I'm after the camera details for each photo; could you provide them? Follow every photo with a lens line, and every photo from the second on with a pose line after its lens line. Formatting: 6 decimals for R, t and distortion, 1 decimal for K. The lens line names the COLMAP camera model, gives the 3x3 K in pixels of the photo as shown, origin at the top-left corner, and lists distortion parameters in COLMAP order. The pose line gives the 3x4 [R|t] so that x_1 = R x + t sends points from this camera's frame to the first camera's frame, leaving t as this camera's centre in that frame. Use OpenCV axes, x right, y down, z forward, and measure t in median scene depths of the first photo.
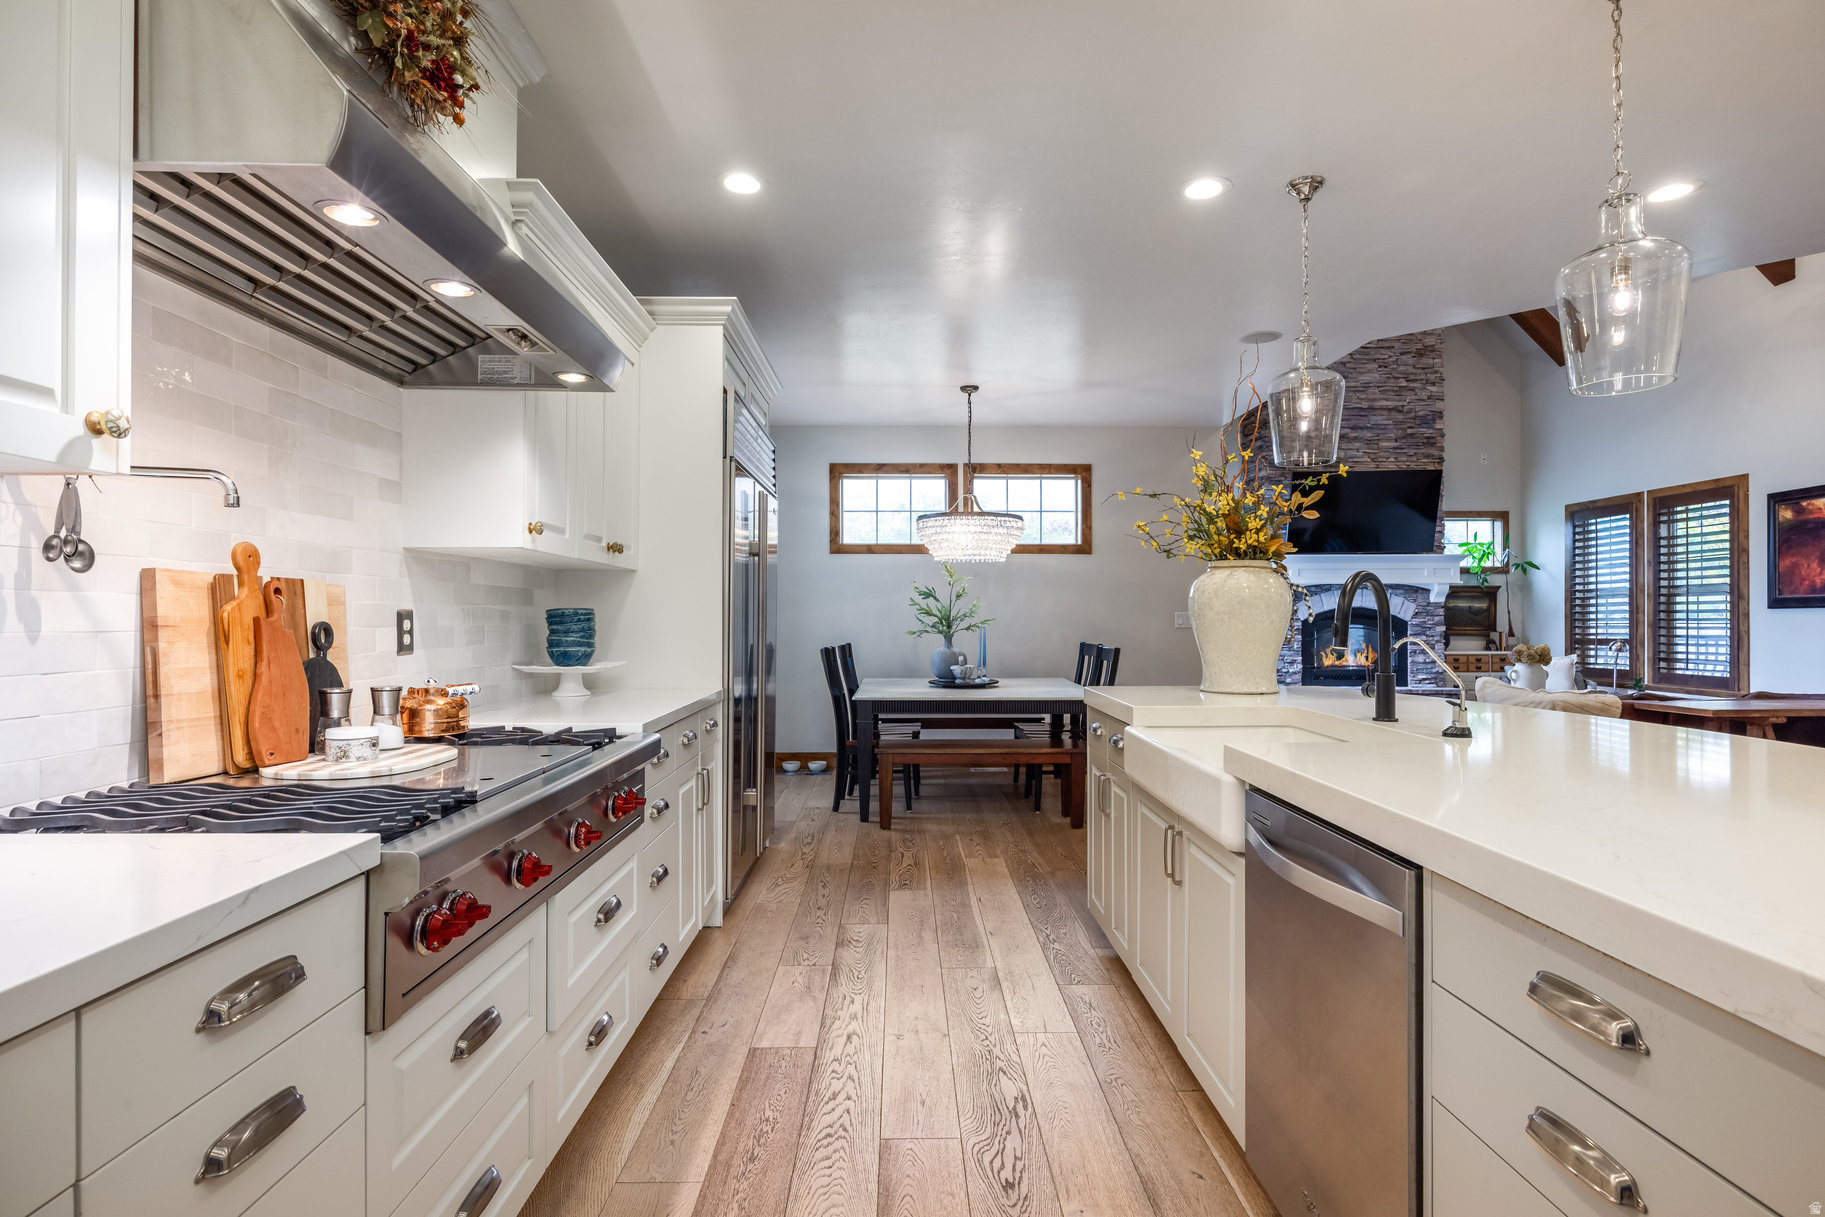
lens RADIAL K [[916.6, 0, 915.8], [0, 916.6, 603.4], [0, 0, 1]] dist [0.052362, -0.000473]
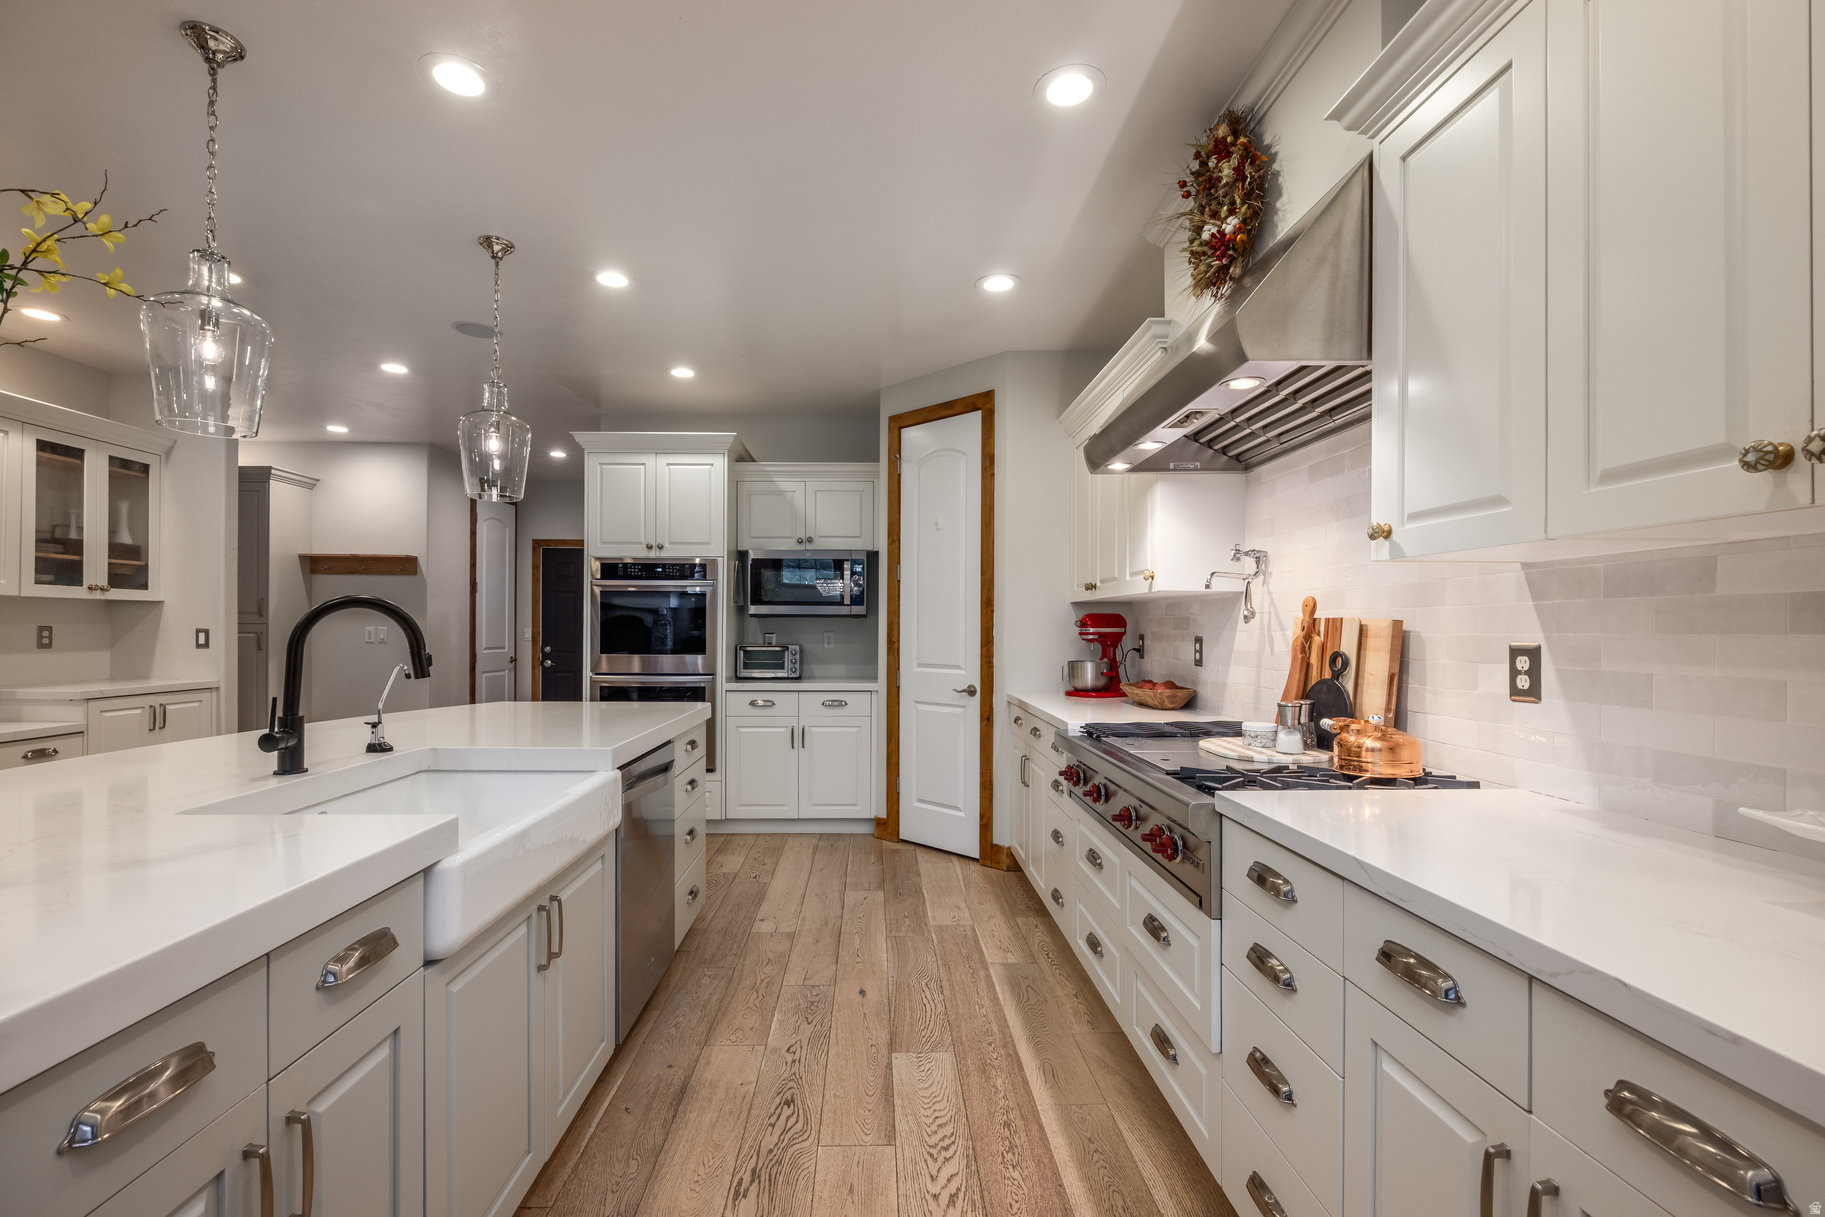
lens RADIAL K [[791.0, 0, 910.6], [0, 791.0, 638.0], [0, 0, 1]] dist [-0.025099, 0.000183]
pose [[-0.999546, -0.002147, -0.030054, -0.007659], [-0.002087, 0.999996, -0.002030, 0.001479], [0.030058, -0.001966, -0.999546, 0.522275]]
